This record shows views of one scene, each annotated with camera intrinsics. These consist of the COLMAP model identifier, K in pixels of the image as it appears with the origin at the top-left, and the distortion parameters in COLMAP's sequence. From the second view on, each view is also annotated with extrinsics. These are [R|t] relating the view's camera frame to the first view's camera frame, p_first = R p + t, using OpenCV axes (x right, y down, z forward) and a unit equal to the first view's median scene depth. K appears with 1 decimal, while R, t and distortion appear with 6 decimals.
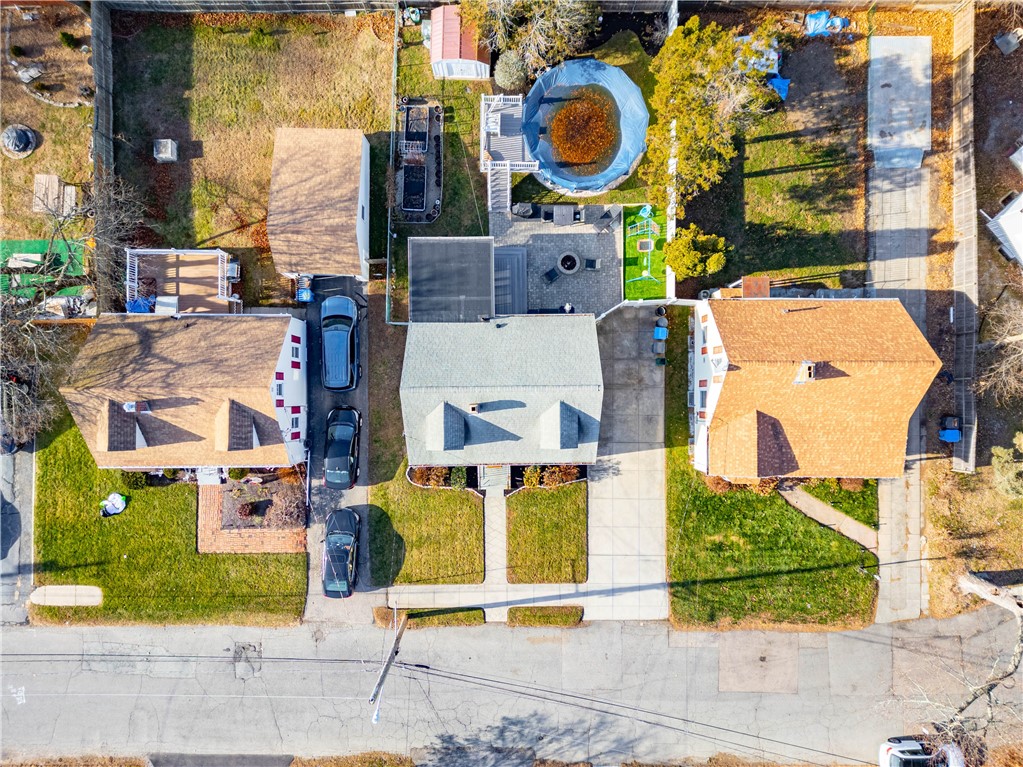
lens RADIAL K [[721.5, 0, 511.5], [0, 721.5, 383.5], [0, 0, 1]] dist [0.028461, -0.006947]
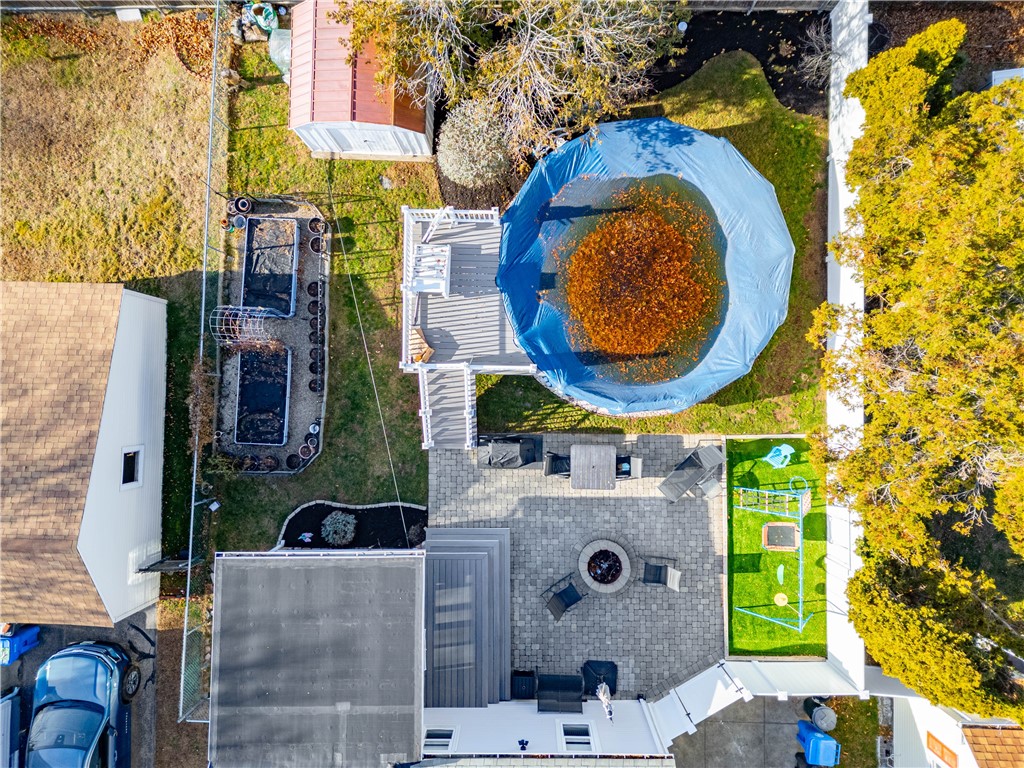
lens RADIAL K [[768.5, 0, 512.0], [0, 768.5, 384.0], [0, 0, 1]] dist [0.067124, -0.066601]
pose [[0.999787, 0.007078, -0.019363, 0.030723], [-0.007414, 0.999822, -0.017364, -0.272720], [0.019237, 0.017504, 0.999662, 0.522743]]
